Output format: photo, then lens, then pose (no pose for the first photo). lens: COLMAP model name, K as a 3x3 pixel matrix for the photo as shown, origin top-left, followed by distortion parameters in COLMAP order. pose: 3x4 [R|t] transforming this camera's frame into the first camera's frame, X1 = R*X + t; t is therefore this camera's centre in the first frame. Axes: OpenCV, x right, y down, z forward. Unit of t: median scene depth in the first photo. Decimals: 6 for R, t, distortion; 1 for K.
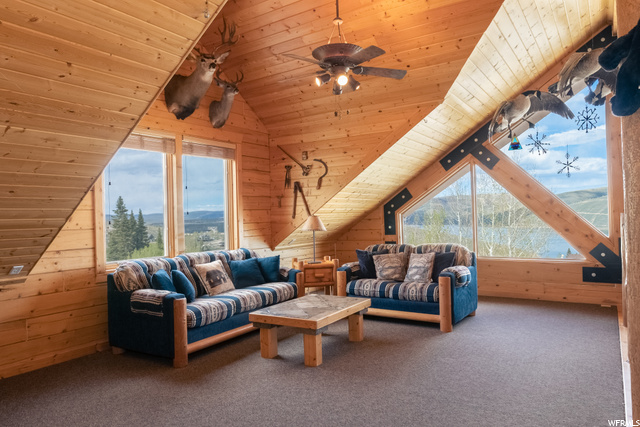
lens RADIAL K [[447.3, 0, 323.2], [0, 447.3, 212.0], [0, 0, 1]] dist [-0.011588, -0.004101]
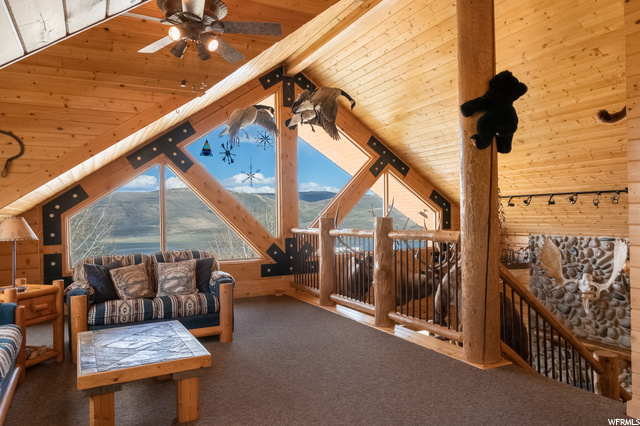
lens RADIAL K [[447.3, 0, 323.2], [0, 447.3, 214.4], [0, 0, 1]] dist [-0.011588, -0.004101]
pose [[0.486453, 0.019007, 0.873500, -0.367754], [-0.004645, 0.999805, -0.019169, 0.014594], [-0.873694, 0.005268, 0.486447, 0.298398]]
